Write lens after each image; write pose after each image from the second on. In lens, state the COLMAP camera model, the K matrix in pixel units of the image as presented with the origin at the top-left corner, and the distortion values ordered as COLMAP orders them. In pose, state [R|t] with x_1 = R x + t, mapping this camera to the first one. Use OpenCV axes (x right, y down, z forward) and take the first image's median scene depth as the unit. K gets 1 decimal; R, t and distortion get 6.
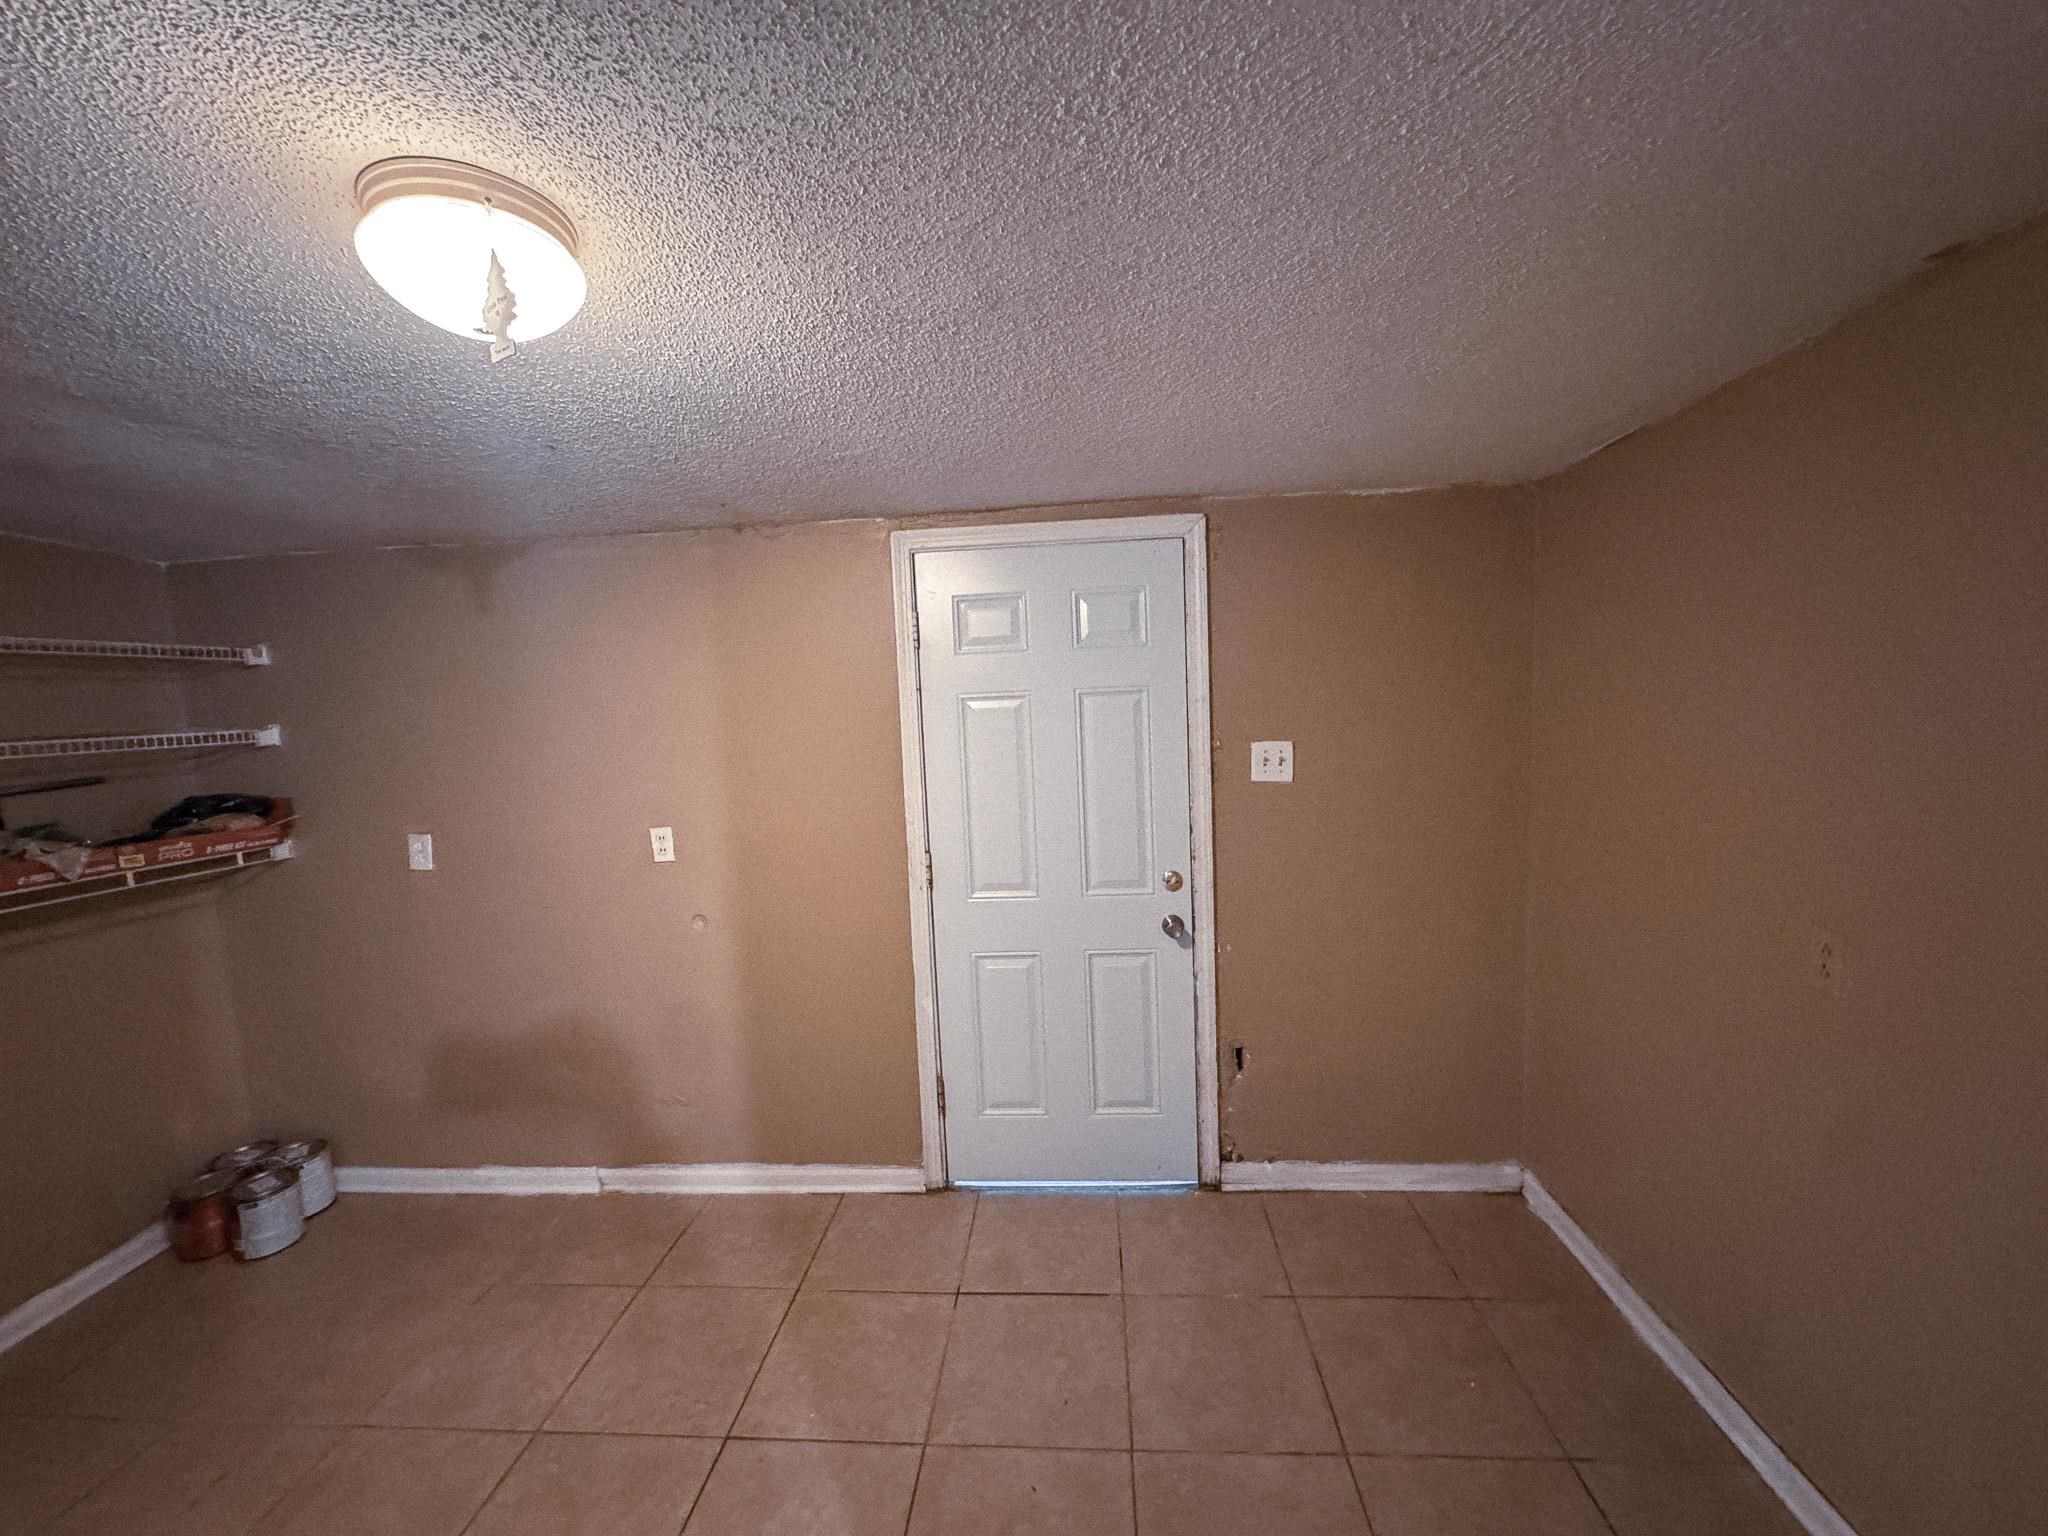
lens RADIAL K [[821.2, 0, 1024.4], [0, 821.2, 765.1], [0, 0, 1]] dist [-0.004638, 0.000484]
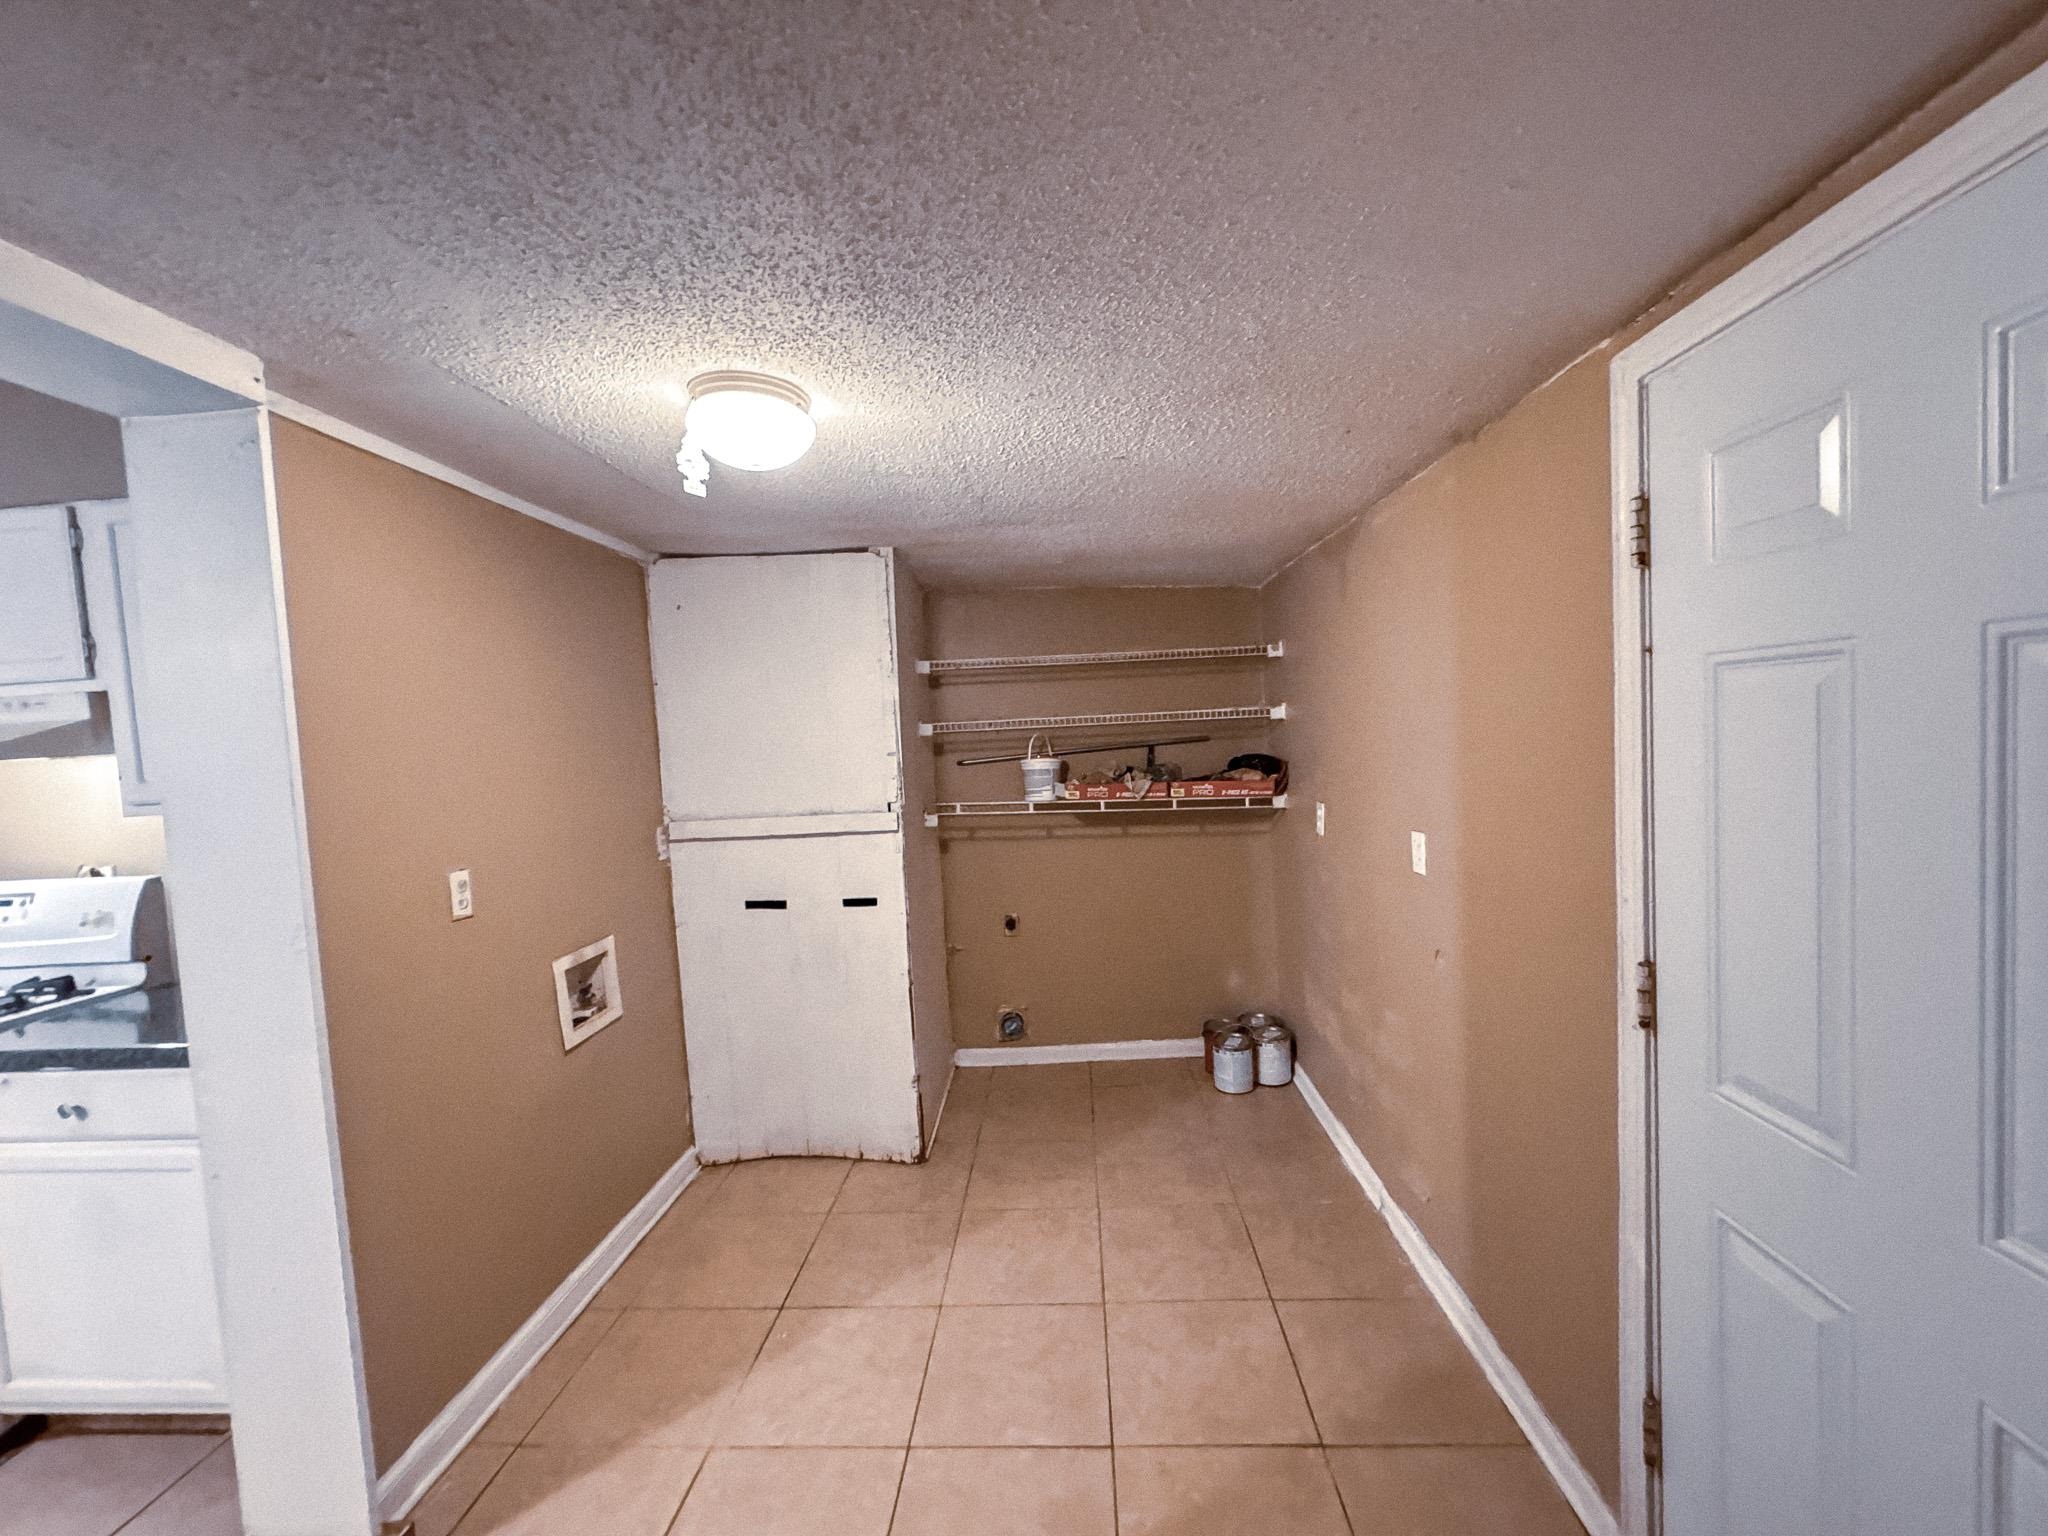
lens RADIAL K [[821.2, 0, 1021.7], [0, 821.2, 768.1], [0, 0, 1]] dist [-0.004638, 0.000484]
pose [[0.021437, 0.090139, -0.995698, 0.370062], [-0.044016, 0.995047, 0.089133, -0.045363], [0.998801, 0.041915, 0.025299, 0.574781]]
